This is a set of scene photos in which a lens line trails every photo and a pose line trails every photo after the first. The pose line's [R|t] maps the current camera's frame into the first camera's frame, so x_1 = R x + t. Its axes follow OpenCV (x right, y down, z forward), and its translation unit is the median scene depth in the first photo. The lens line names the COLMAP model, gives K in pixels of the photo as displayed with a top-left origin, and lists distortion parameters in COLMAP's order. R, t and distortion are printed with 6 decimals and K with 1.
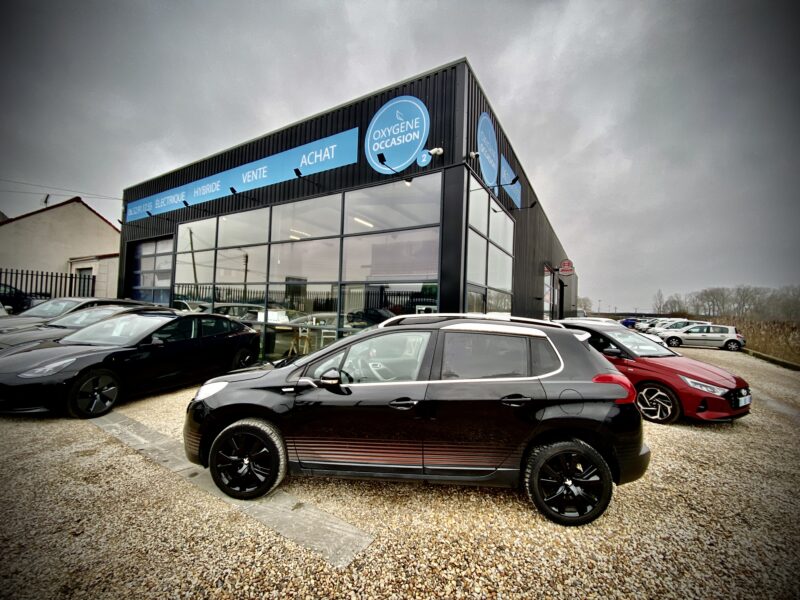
lens RADIAL K [[321.0, 0, 402.2], [0, 321.0, 297.1], [0, 0, 1]] dist [0.027452, -0.025790]
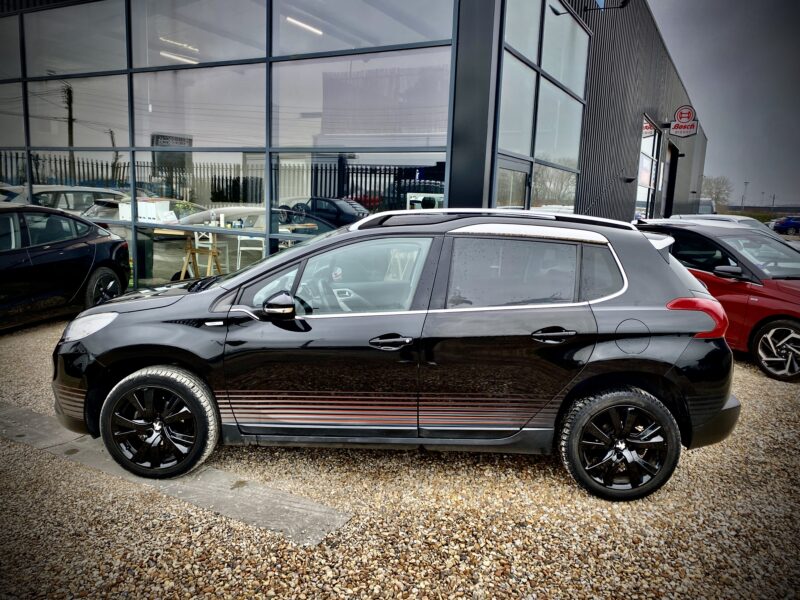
lens RADIAL K [[617.8, 0, 400.0], [0, 617.8, 300.0], [0, 0, 1]] dist [0.027791, -0.007147]
pose [[0.999344, -0.002435, 0.036127, -0.021355], [-0.004793, 0.980064, 0.198626, -0.013033], [-0.035890, -0.198669, 0.979409, -0.242526]]
